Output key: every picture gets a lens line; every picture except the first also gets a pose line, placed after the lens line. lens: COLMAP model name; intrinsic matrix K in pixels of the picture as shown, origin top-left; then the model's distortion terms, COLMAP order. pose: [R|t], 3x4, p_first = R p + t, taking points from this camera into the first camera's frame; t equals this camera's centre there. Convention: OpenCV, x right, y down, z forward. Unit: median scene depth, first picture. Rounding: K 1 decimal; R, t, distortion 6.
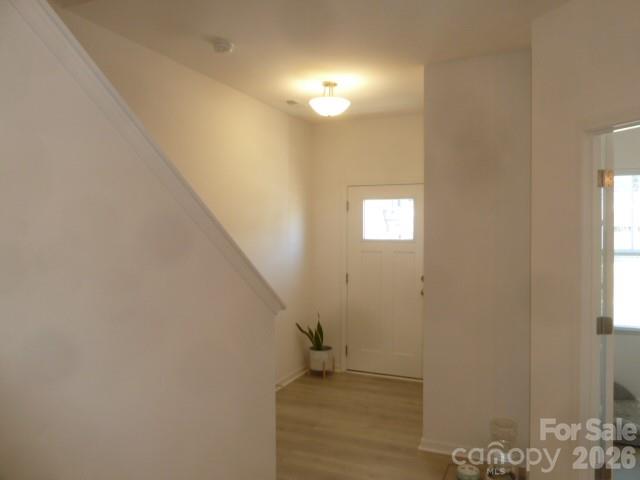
lens RADIAL K [[483.2, 0, 320.3], [0, 483.2, 238.4], [0, 0, 1]] dist [-0.014218, -0.001403]
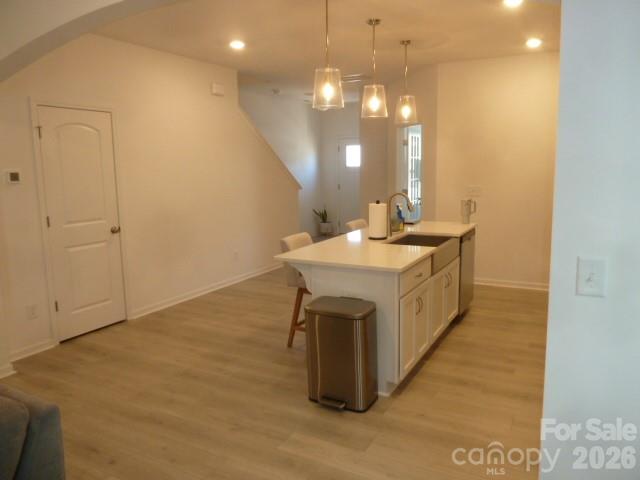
lens RADIAL K [[483.2, 0, 321.3], [0, 483.2, 237.1], [0, 0, 1]] dist [-0.014218, -0.001403]
pose [[0.995456, 0.007230, -0.094948, 0.173444], [0.004052, 0.992994, 0.118094, 0.054139], [0.095136, -0.117942, 0.988453, -0.985301]]
